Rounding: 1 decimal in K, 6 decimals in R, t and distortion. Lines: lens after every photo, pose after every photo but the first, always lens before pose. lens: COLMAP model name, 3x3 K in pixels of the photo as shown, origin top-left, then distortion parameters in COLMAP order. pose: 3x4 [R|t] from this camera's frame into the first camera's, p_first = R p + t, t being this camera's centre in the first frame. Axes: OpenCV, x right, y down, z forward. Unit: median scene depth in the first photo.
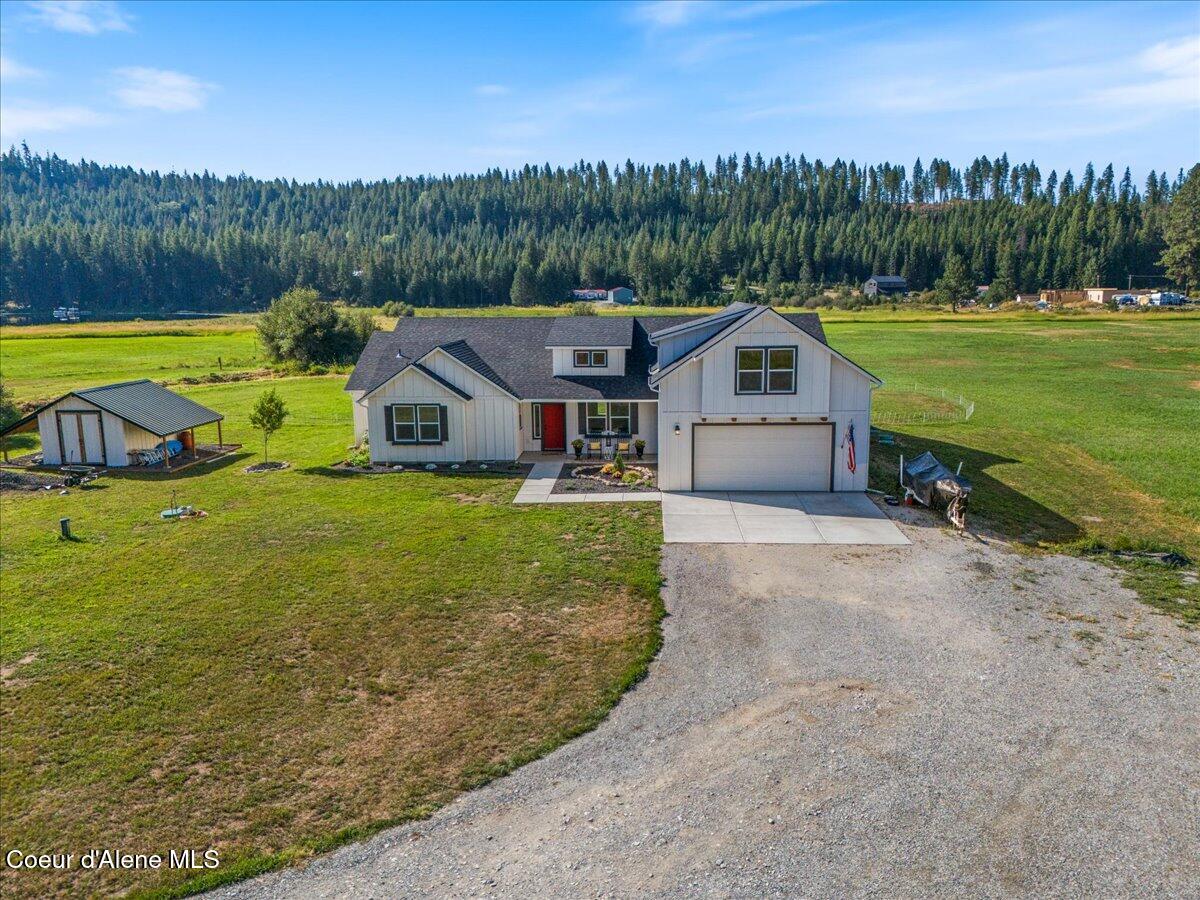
lens RADIAL K [[885.3, 0, 604.8], [0, 885.3, 454.4], [0, 0, 1]] dist [0.090227, -0.097256]
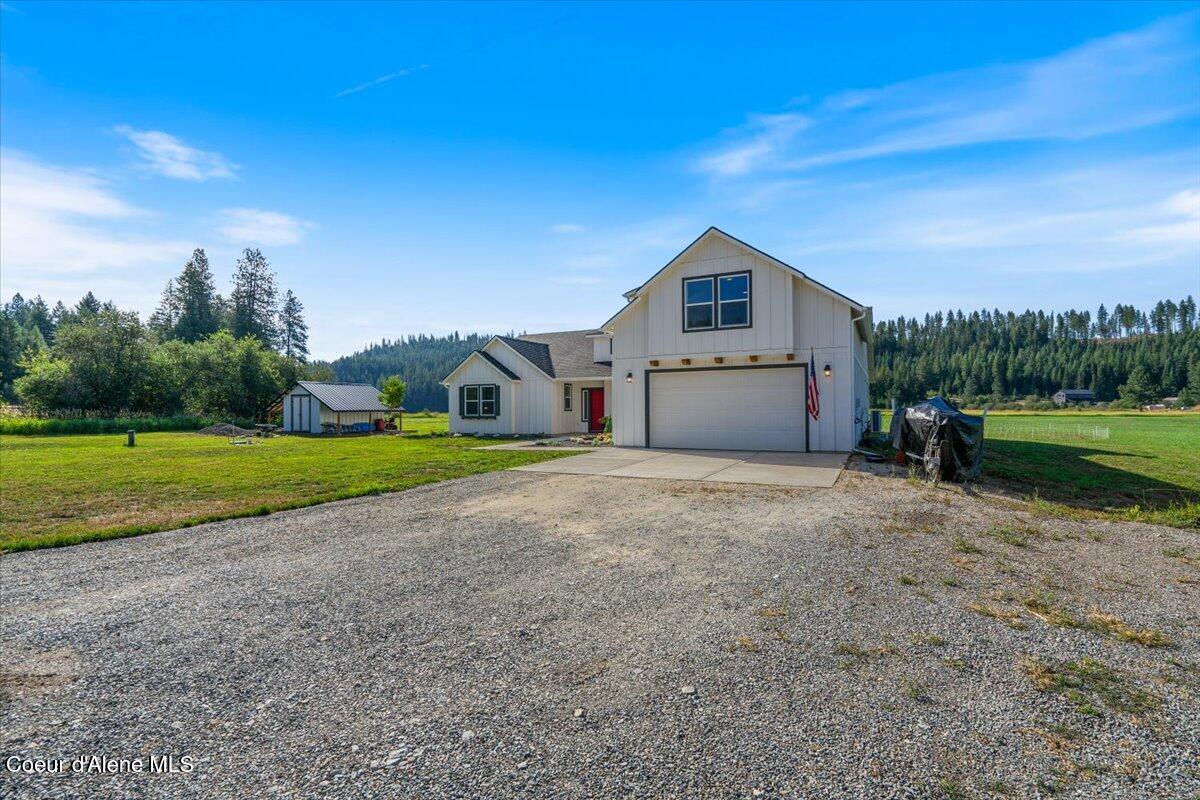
lens RADIAL K [[548.5, 0, 601.2], [0, 548.5, 406.5], [0, 0, 1]] dist [-0.010964, 0.006202]
pose [[0.911086, 0.004258, -0.412194, 0.020874], [-0.079727, 0.982886, -0.166071, 0.007093], [0.404432, 0.184167, 0.895833, 0.034793]]
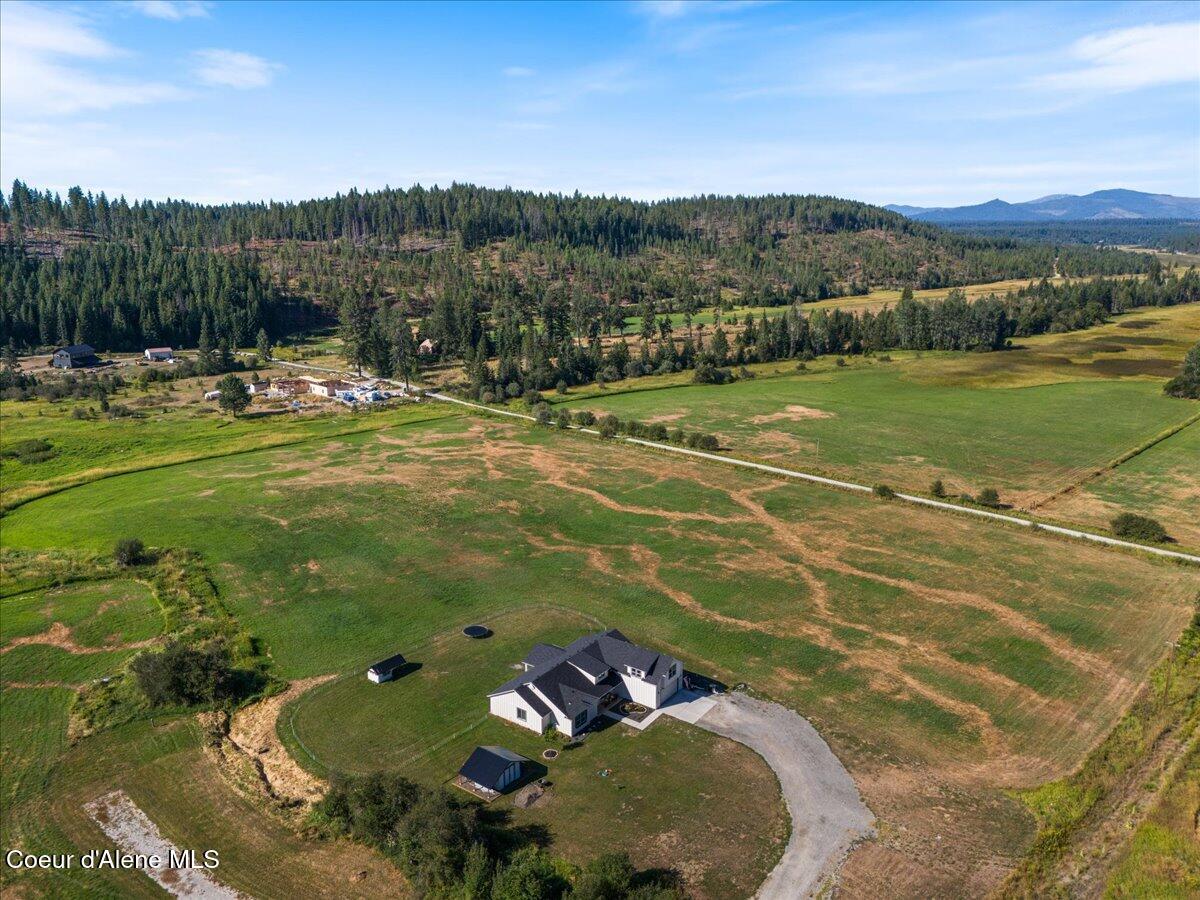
lens RADIAL K [[880.5, 0, 600.0], [0, 880.5, 450.0], [0, 0, 1]] dist [0.088513, -0.095924]
pose [[0.541607, -0.192208, 0.818363, -0.223019], [0.153284, 0.979769, 0.128671, -0.118495], [-0.826539, 0.055753, 0.560112, -0.076805]]
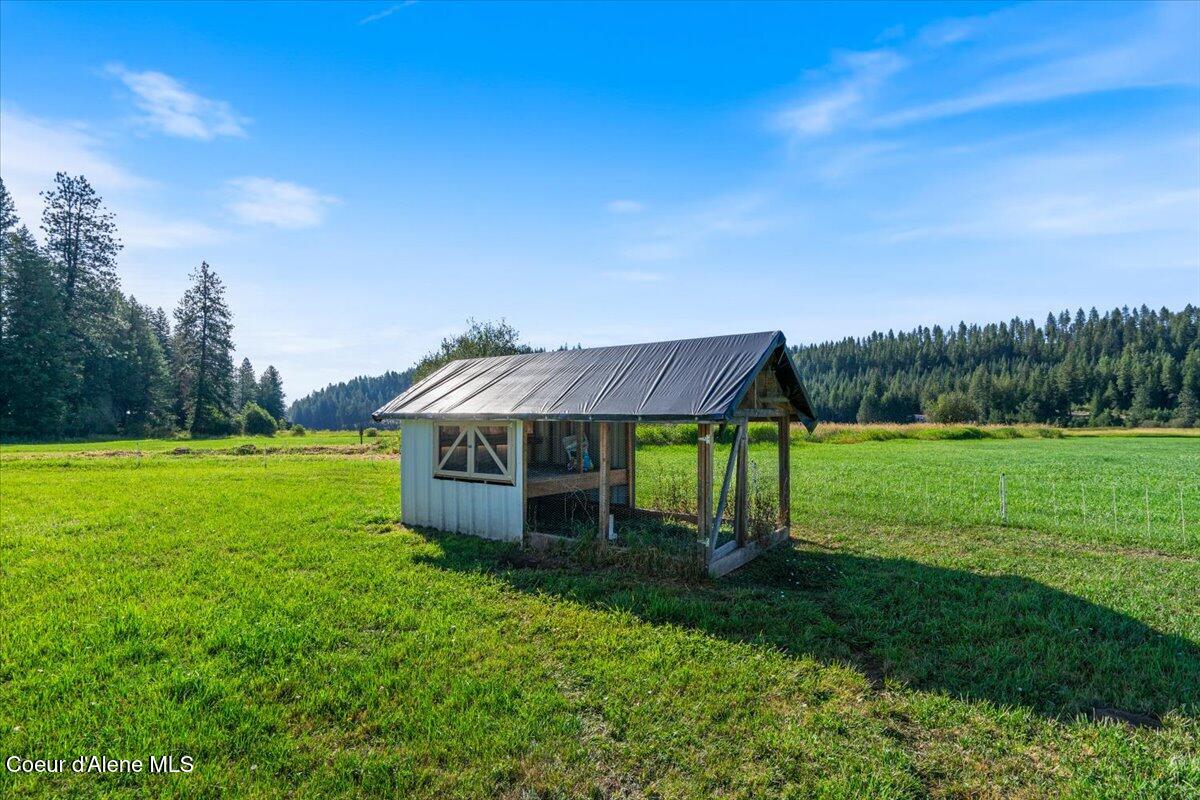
lens RADIAL K [[553.0, 0, 600.6], [0, 553.0, 432.5], [0, 0, 1]] dist [-0.002337, -0.000332]
pose [[0.857127, 0.014719, -0.514895, -0.013087], [-0.100736, 0.985080, -0.139532, -0.013596], [0.505159, 0.171465, 0.845822, 0.150204]]
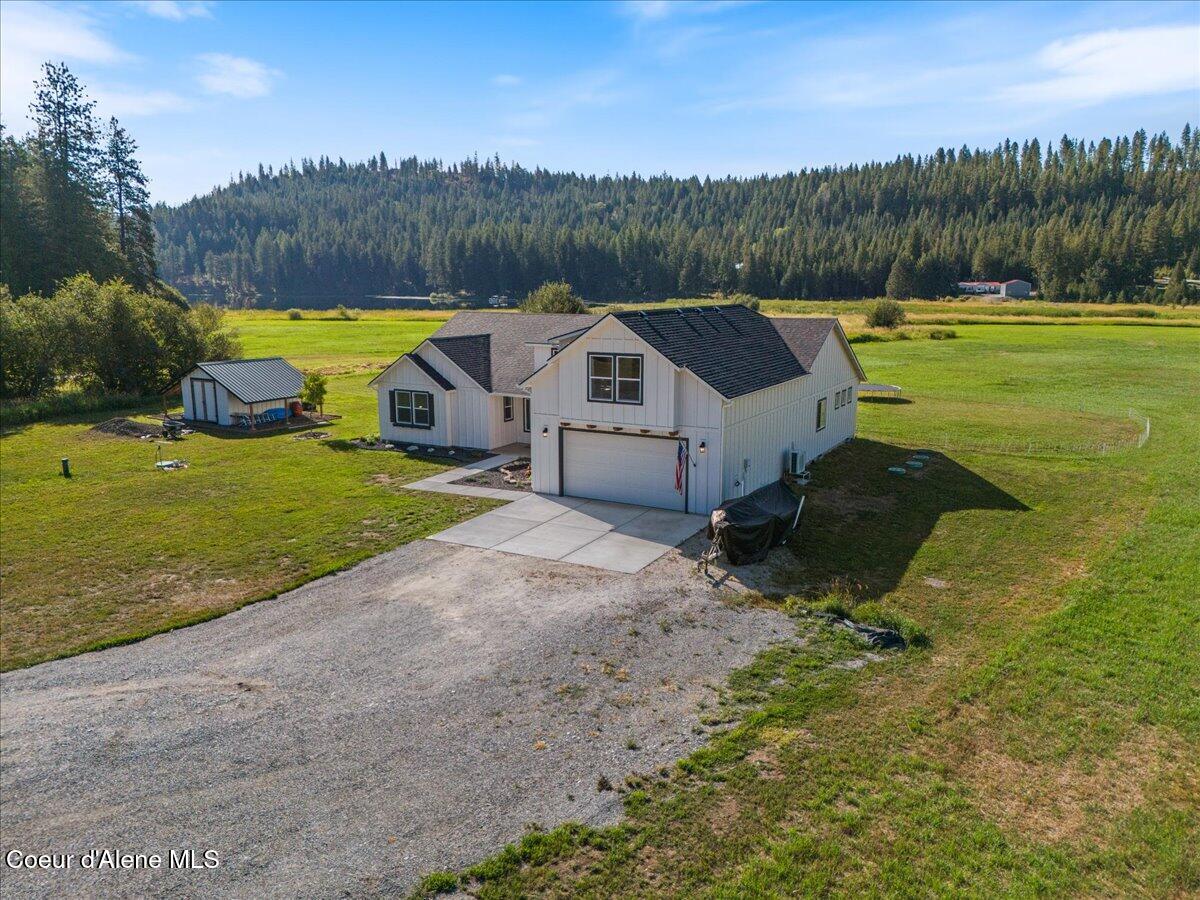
lens RADIAL K [[883.9, 0, 604.8], [0, 883.9, 450.2], [0, 0, 1]] dist [0.079957, -0.076965]
pose [[0.900986, 0.092966, -0.423770, 0.040695], [-0.090865, 0.995544, 0.025210, -0.002790], [0.424226, 0.015792, 0.905419, 0.009260]]
